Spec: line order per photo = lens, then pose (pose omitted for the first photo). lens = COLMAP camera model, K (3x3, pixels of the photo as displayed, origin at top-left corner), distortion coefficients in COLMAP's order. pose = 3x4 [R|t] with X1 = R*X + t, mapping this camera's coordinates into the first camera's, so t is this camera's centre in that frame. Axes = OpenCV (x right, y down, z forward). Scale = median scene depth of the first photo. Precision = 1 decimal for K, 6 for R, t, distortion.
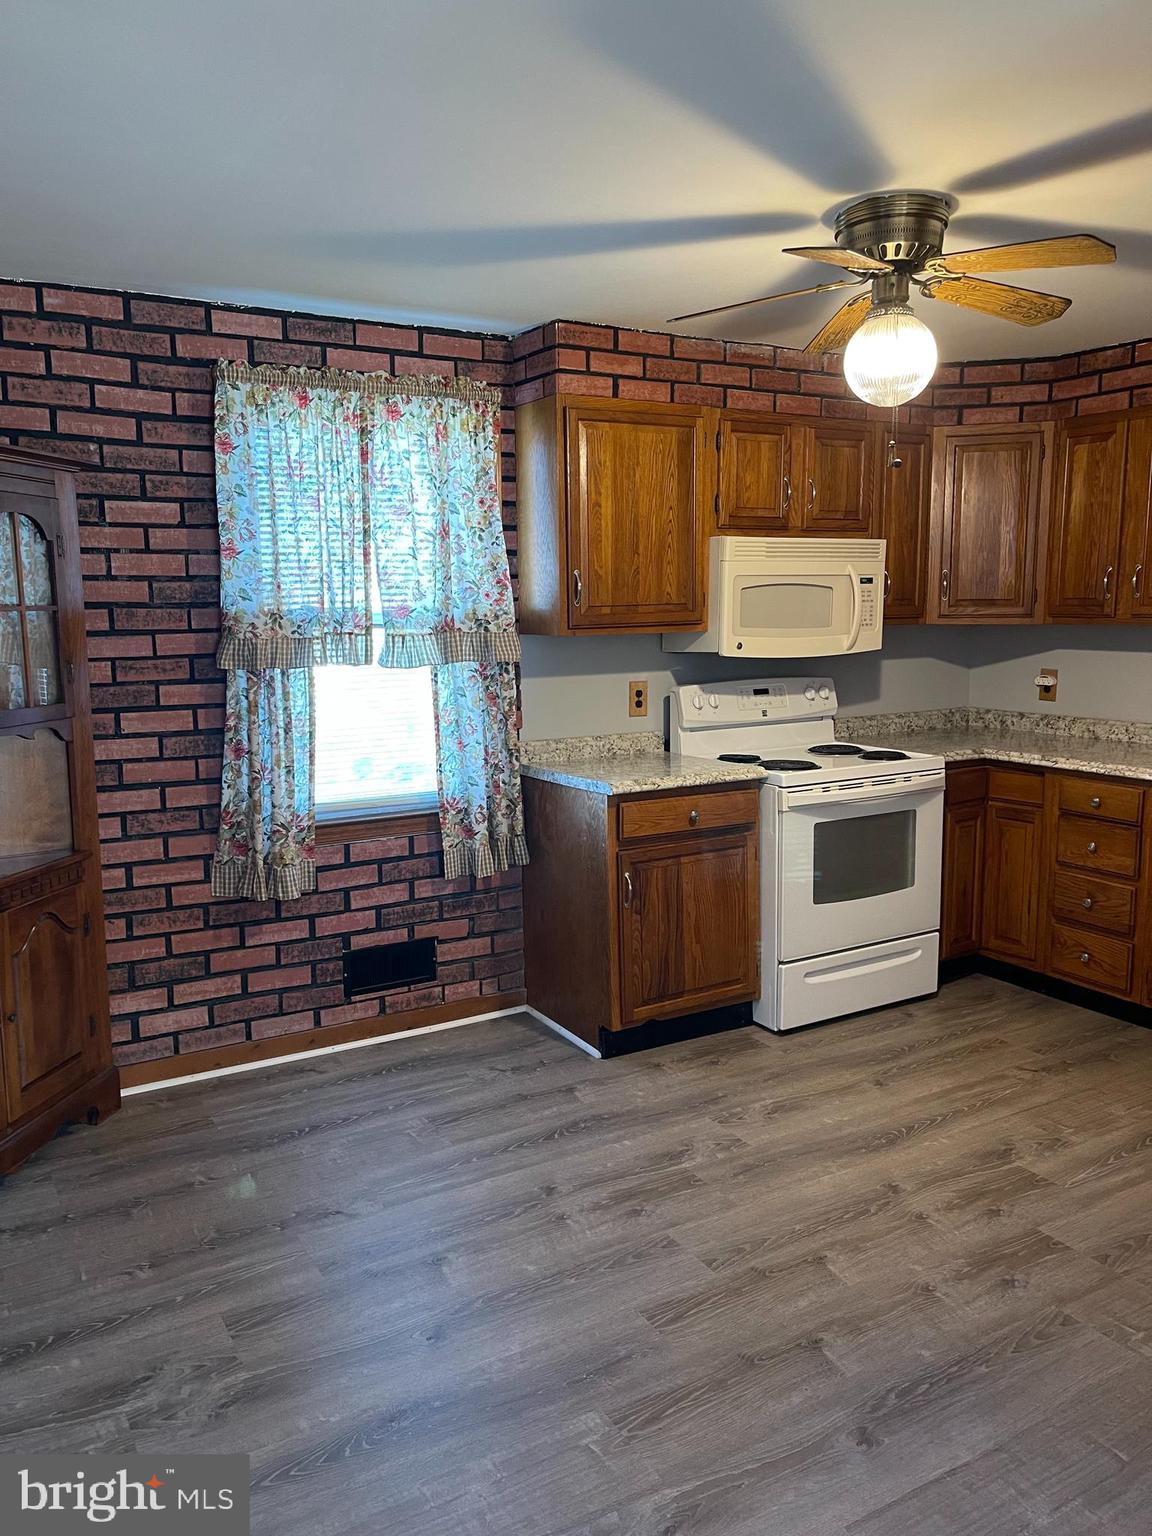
lens RADIAL K [[1163.3, 0, 578.8], [0, 1163.3, 779.2], [0, 0, 1]] dist [0.029738, -0.008706]
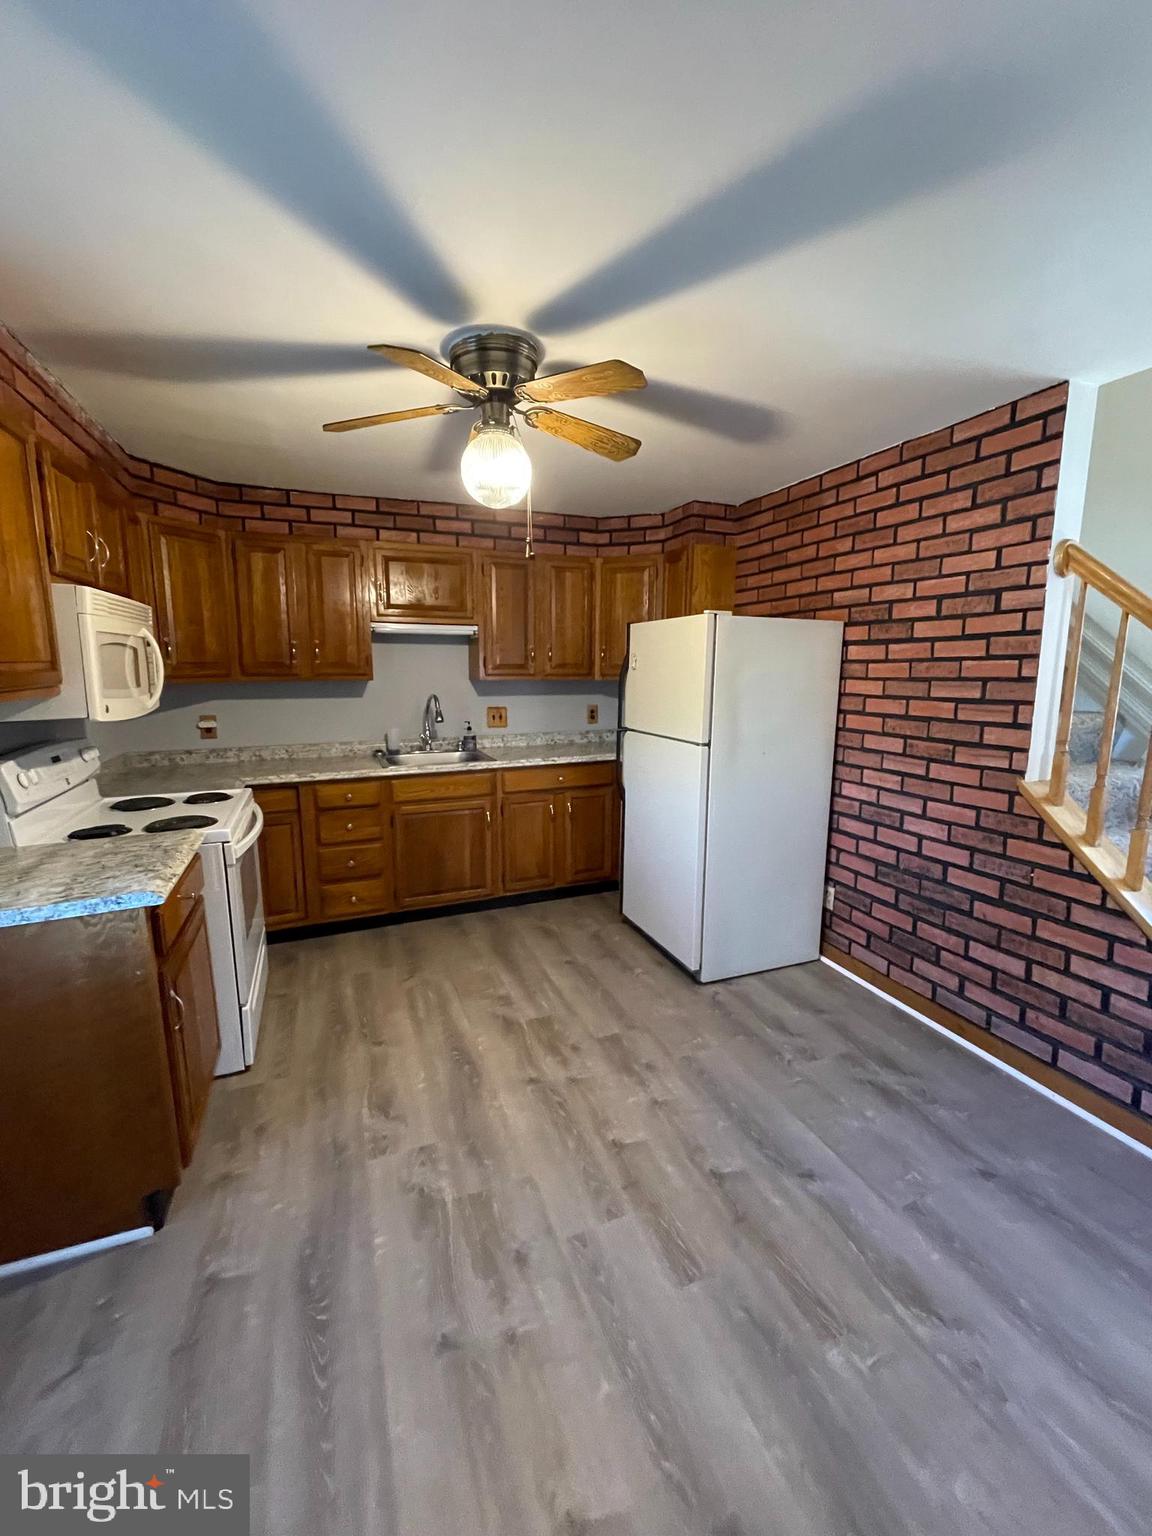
lens RADIAL K [[623.2, 0, 572.8], [0, 623.2, 759.5], [0, 0, 1]] dist [0.003319, -0.000587]
pose [[0.148424, -0.143910, 0.978397, -0.347964], [0.150725, 0.981088, 0.121441, -0.096947], [-0.977370, 0.129444, 0.167308, 0.678195]]
